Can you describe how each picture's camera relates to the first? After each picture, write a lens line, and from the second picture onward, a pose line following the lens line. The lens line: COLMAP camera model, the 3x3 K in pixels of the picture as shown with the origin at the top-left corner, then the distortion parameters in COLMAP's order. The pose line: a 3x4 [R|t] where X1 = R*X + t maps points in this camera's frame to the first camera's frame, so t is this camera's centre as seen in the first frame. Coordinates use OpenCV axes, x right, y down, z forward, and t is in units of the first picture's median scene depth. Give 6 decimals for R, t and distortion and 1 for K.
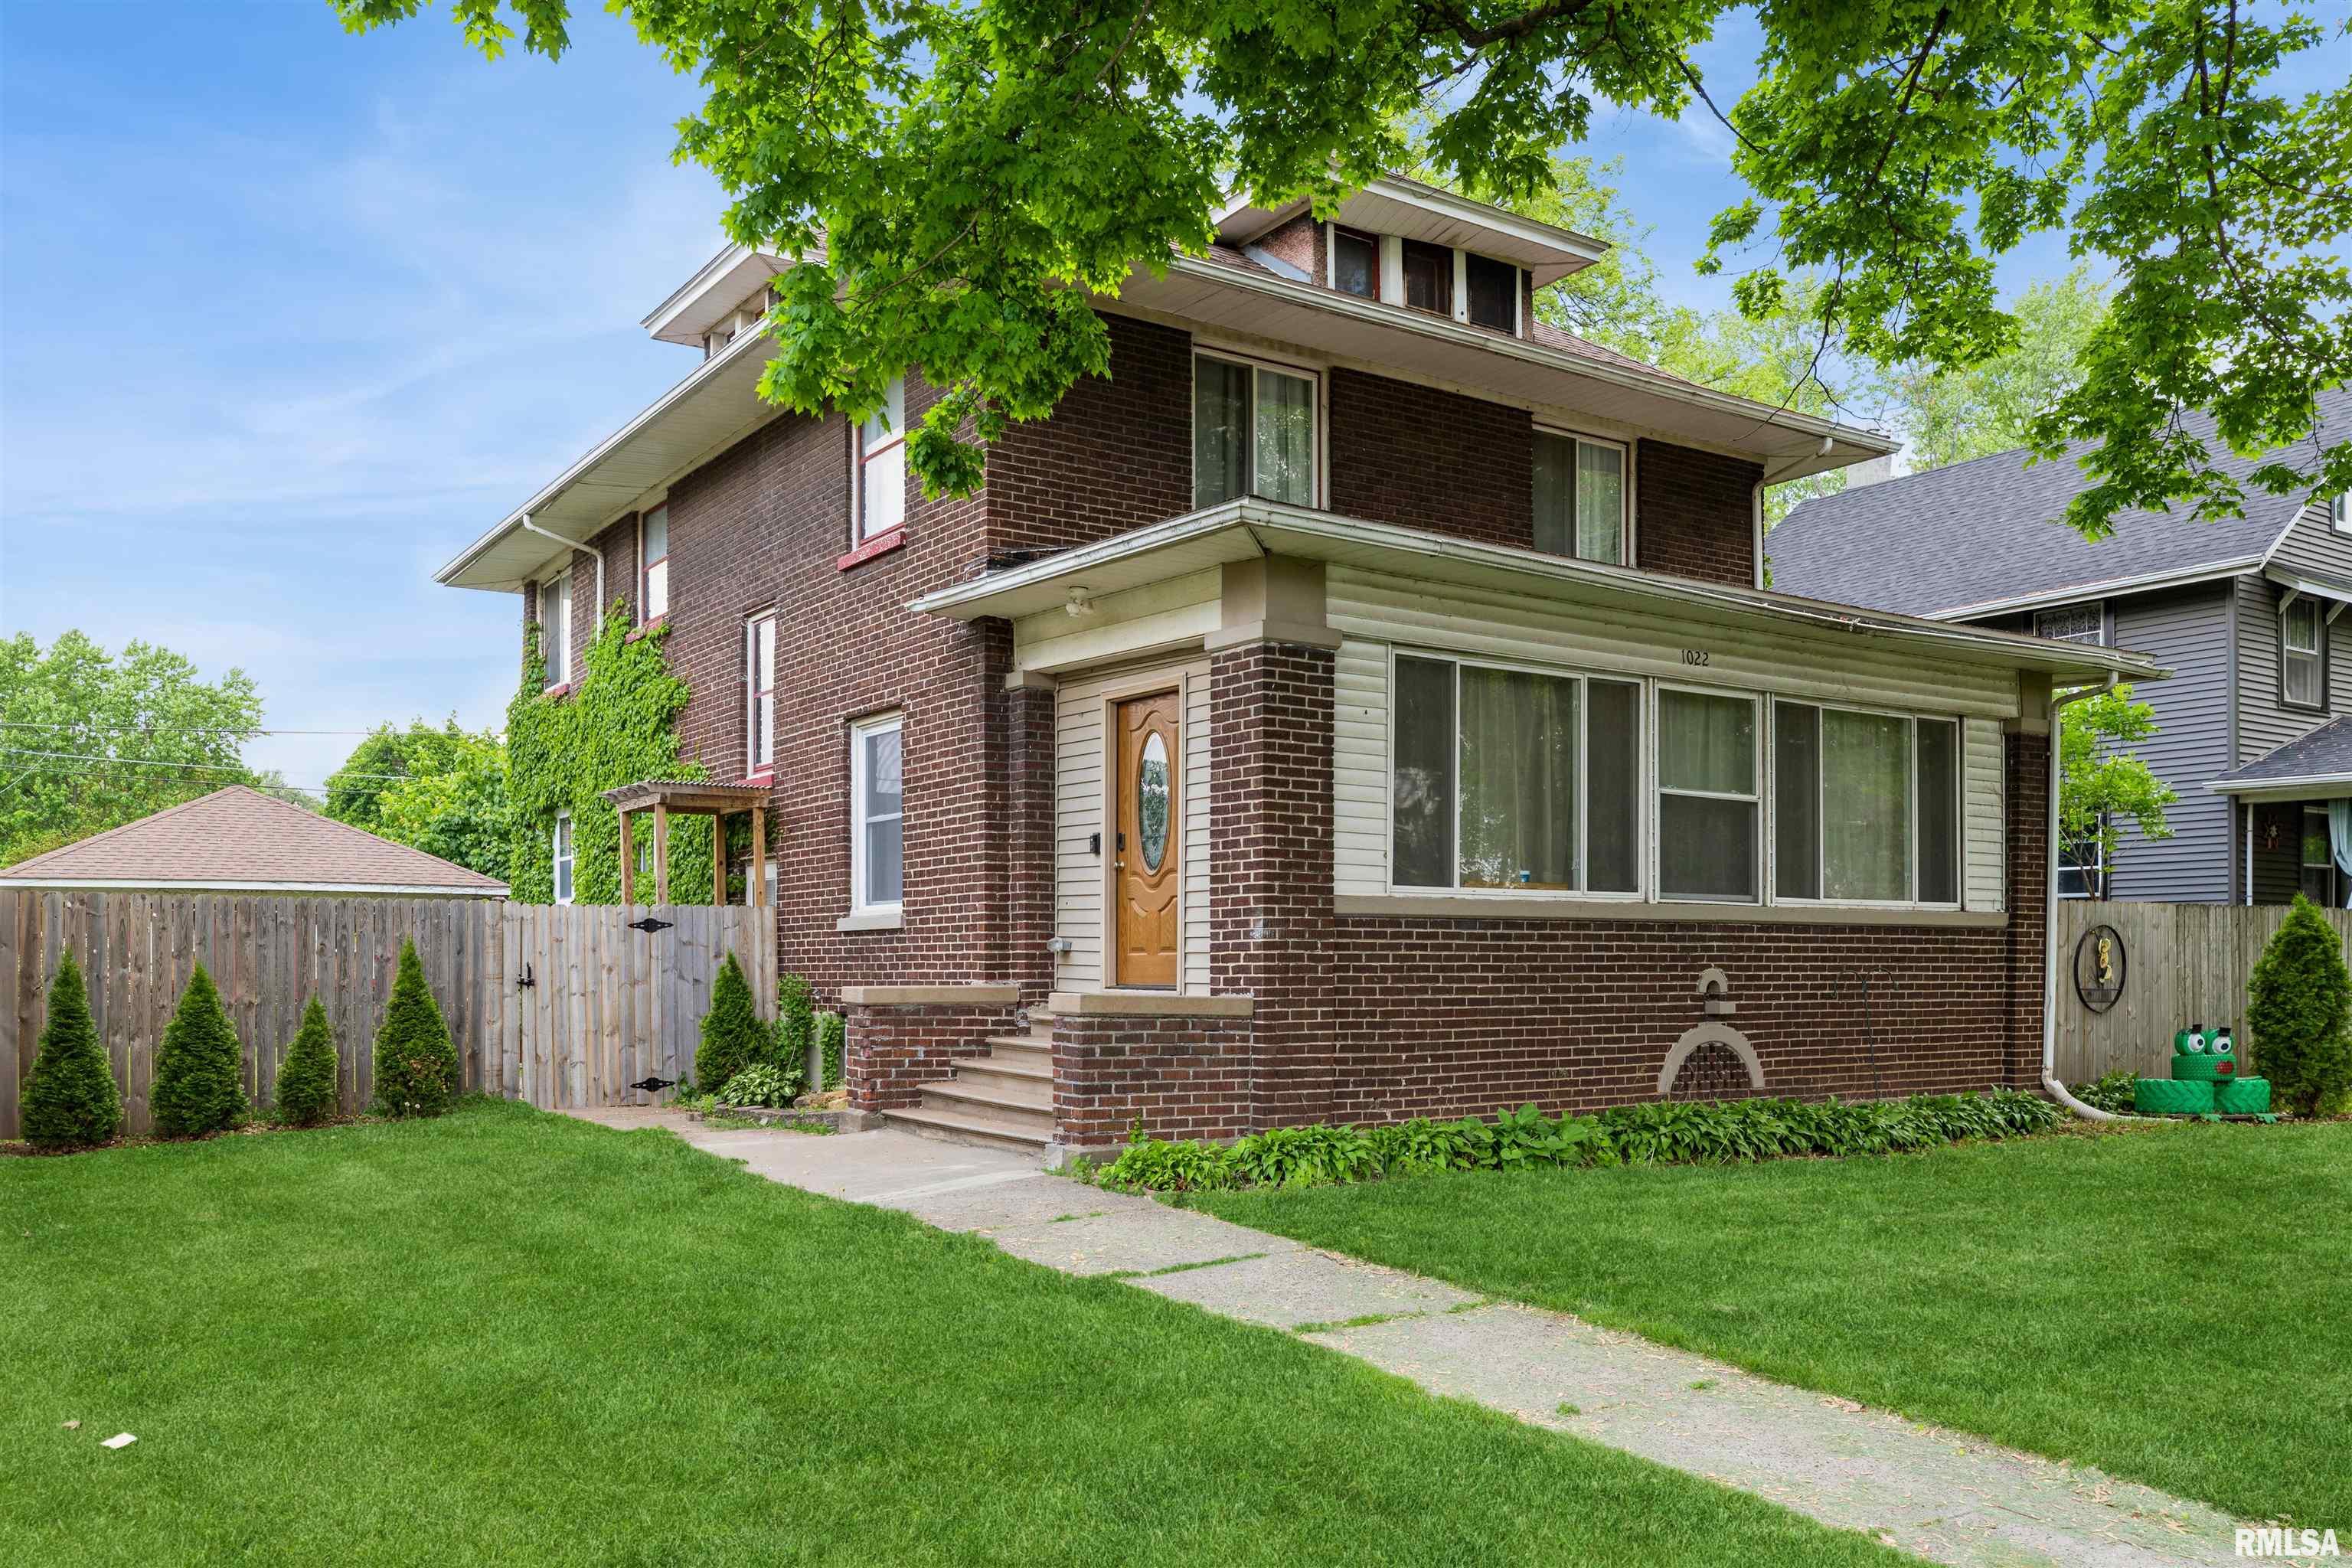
lens RADIAL K [[1843.1, 0, 1176.0], [0, 1843.1, 784.0], [0, 0, 1]] dist [-0.005005, 0.001427]
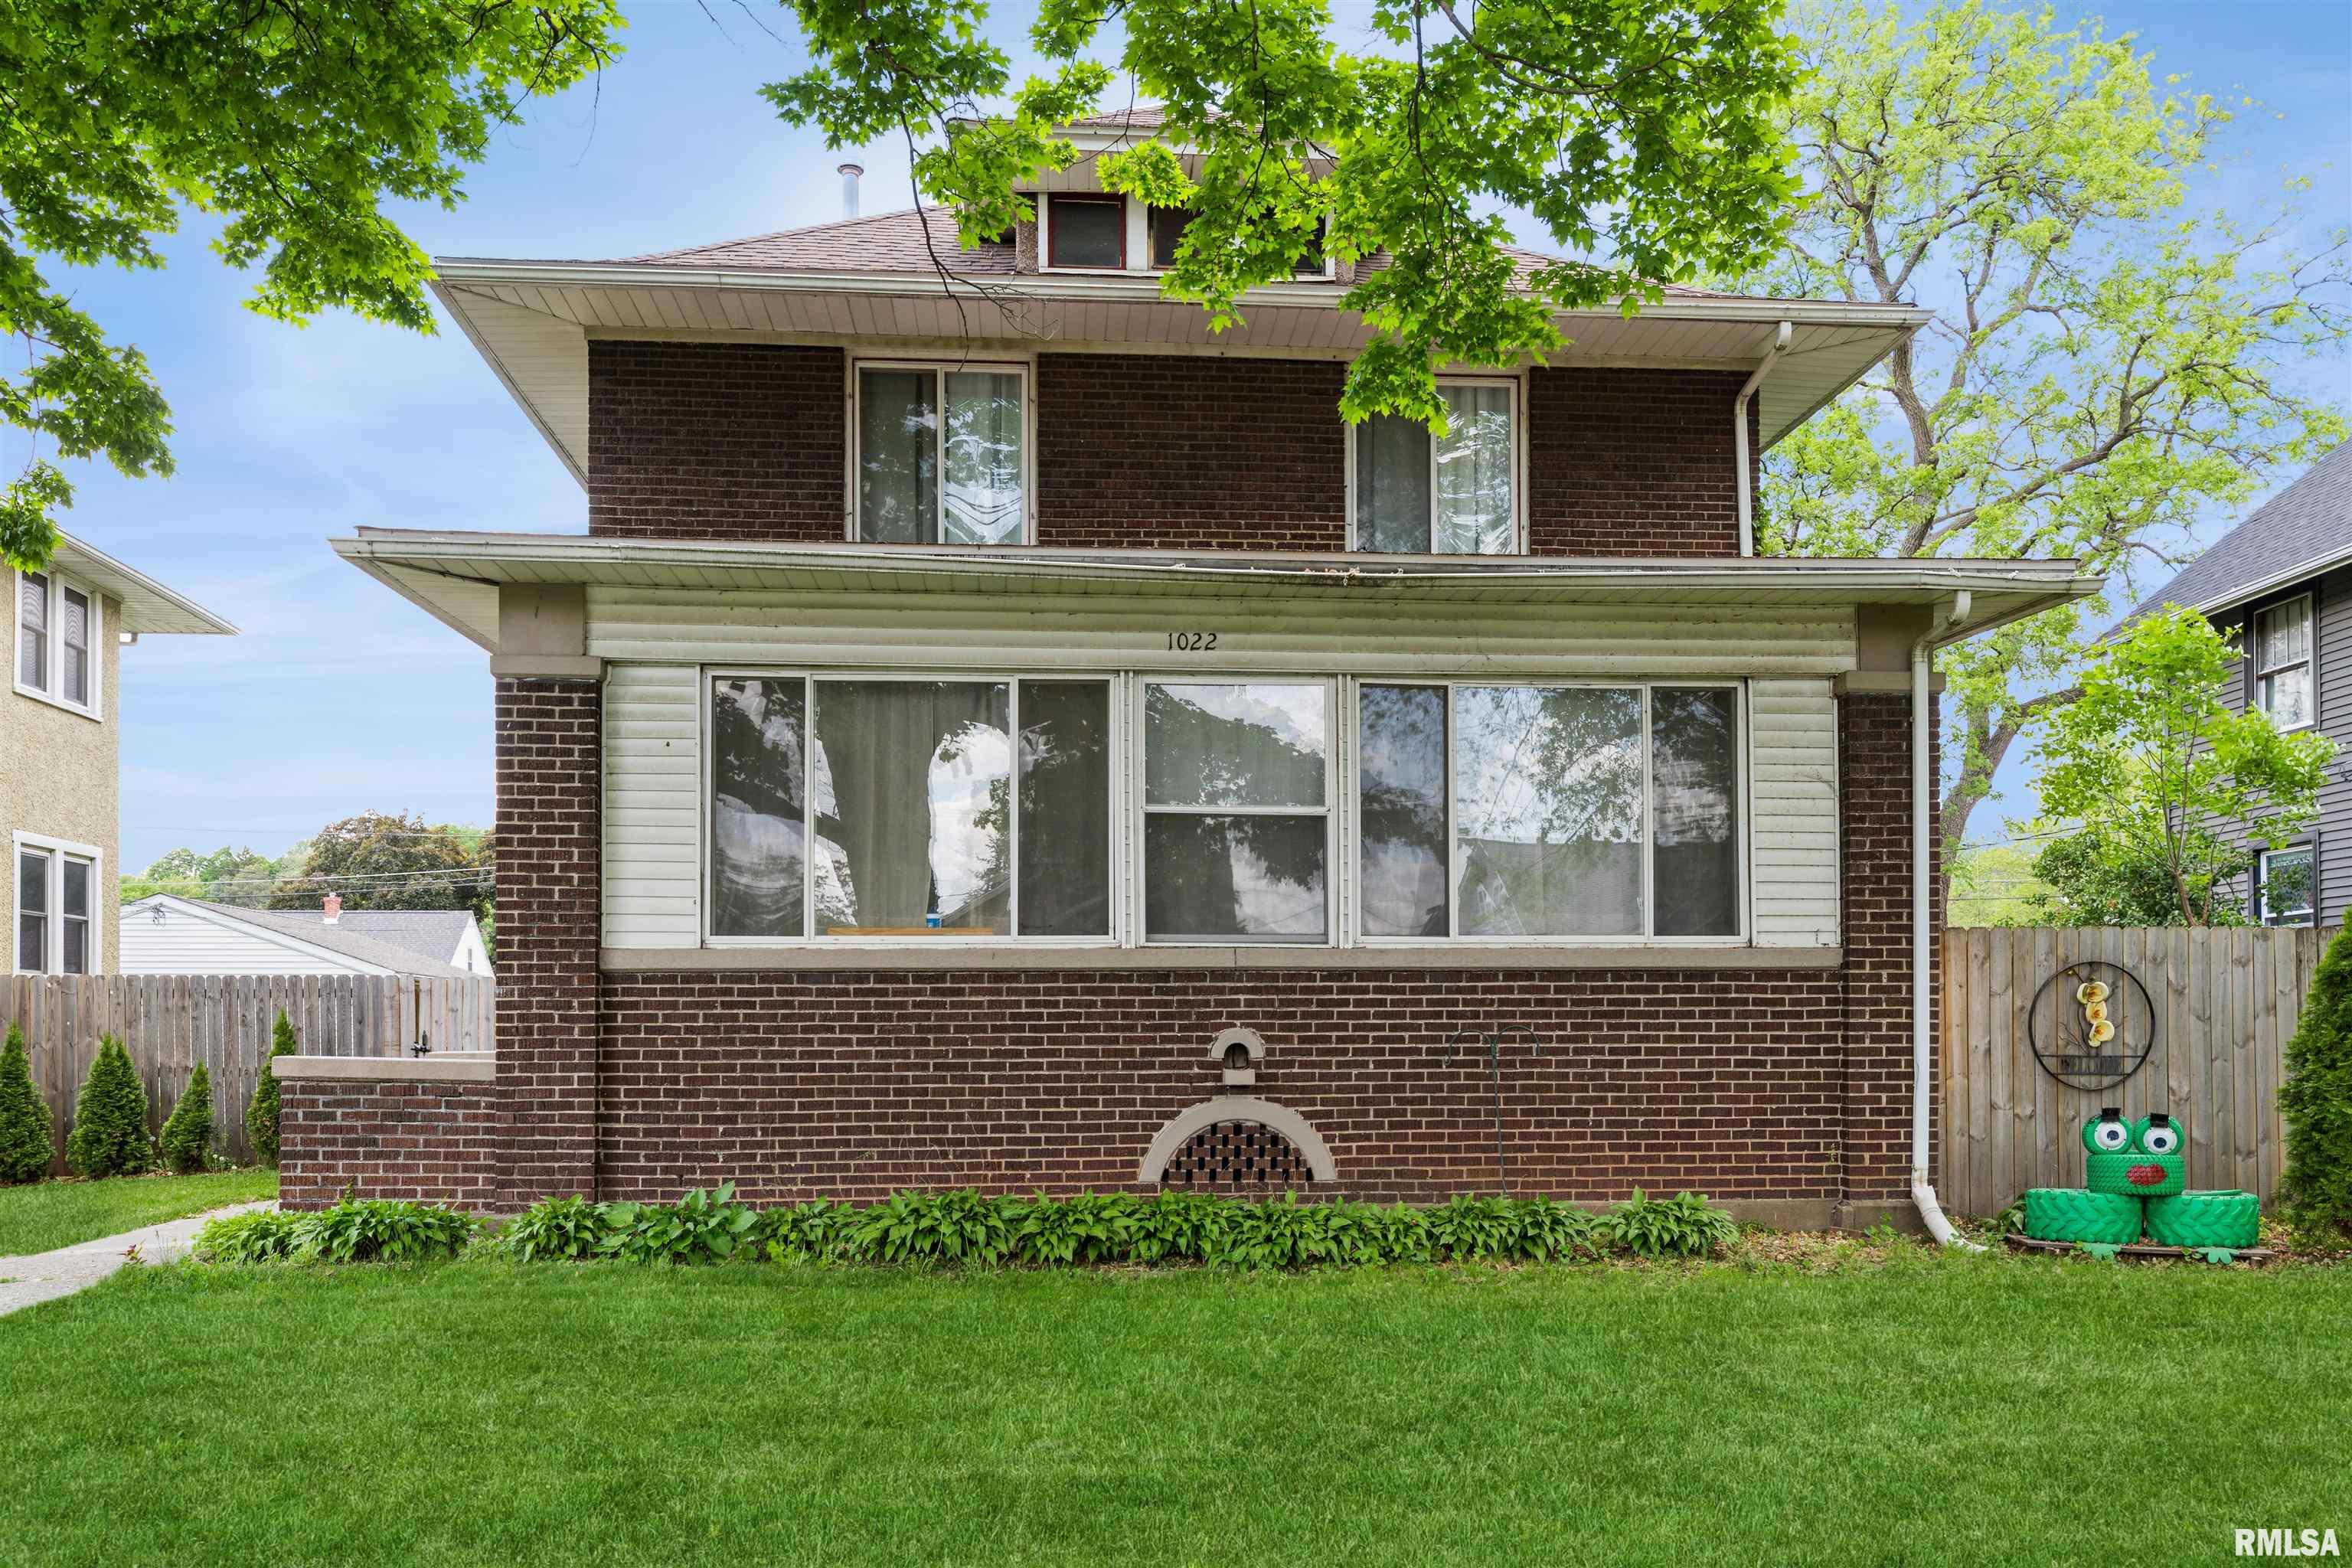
lens RADIAL K [[1888.3, 0, 1174.6], [0, 1888.3, 848.1], [0, 0, 1]] dist [-0.004667, 0.000871]
pose [[0.875241, -0.053112, -0.480761, 0.669492], [0.051991, 0.998525, -0.015660, 0.034177], [0.480884, -0.011289, 0.876712, 0.275419]]
